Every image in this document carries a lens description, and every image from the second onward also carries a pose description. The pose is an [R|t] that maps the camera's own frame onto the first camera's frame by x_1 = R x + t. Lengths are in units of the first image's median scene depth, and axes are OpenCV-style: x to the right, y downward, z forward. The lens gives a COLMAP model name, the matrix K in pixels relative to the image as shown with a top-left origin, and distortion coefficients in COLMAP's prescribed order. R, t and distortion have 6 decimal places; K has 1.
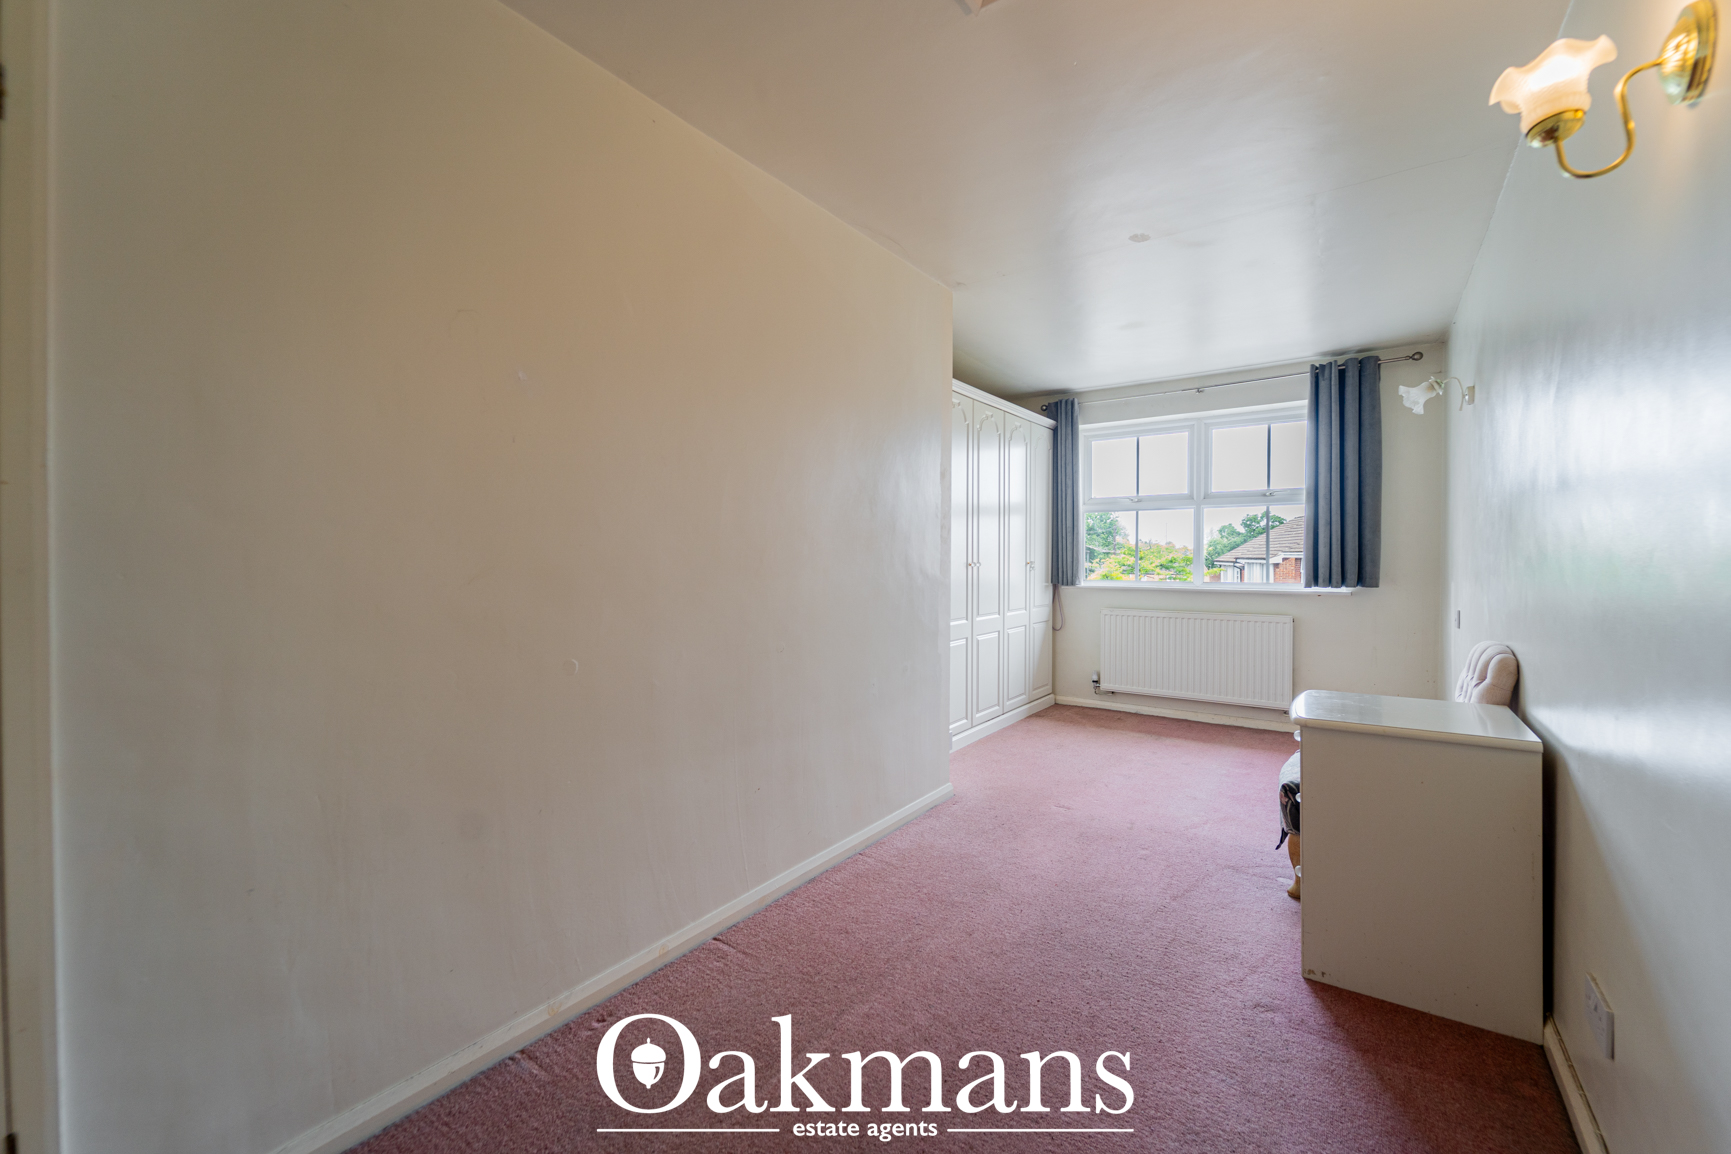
lens RADIAL K [[716.9, 0, 868.2], [0, 716.9, 569.0], [0, 0, 1]] dist [-0.001021, -0.000969]
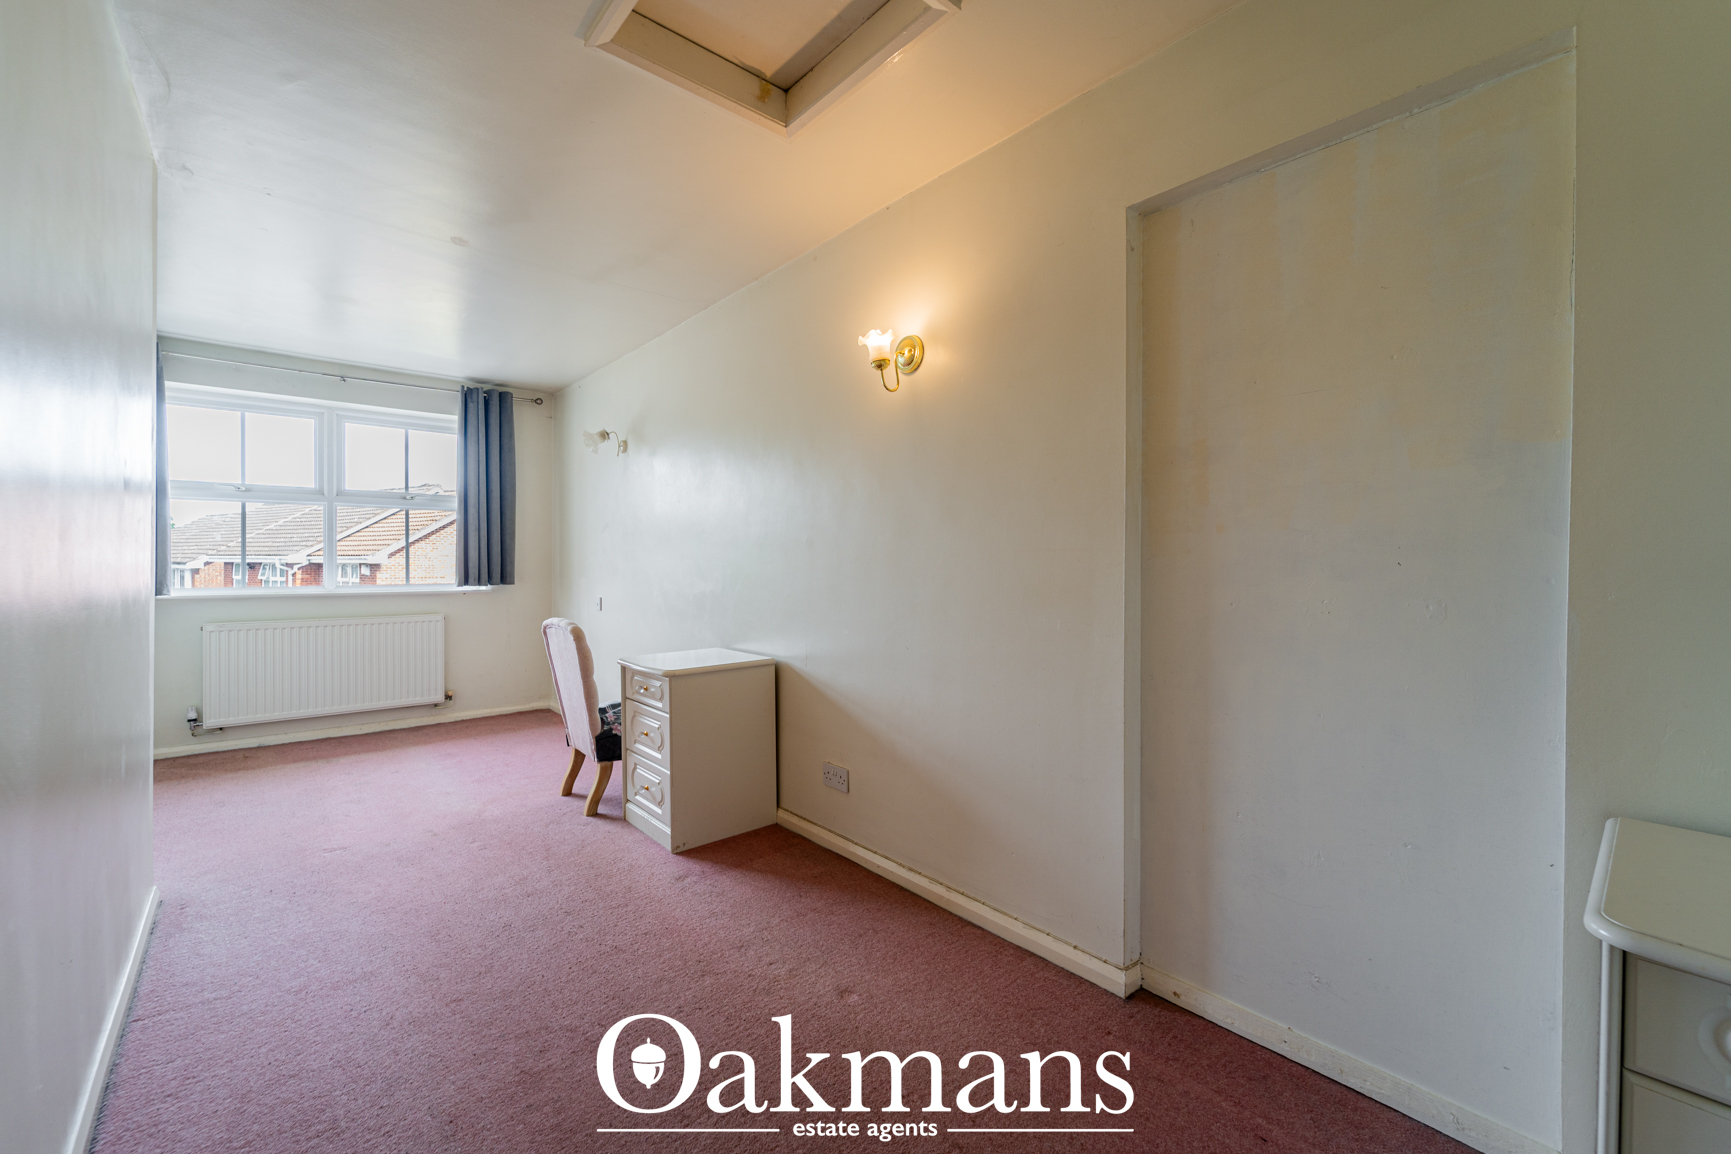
lens RADIAL K [[716.9, 0, 868.2], [0, 716.9, 569.0], [0, 0, 1]] dist [-0.001021, -0.000969]
pose [[0.208086, -0.008223, 0.978076, -0.338365], [0.015573, 0.999866, 0.005093, 0.003138], [-0.977986, 0.014171, 0.208186, 0.157759]]
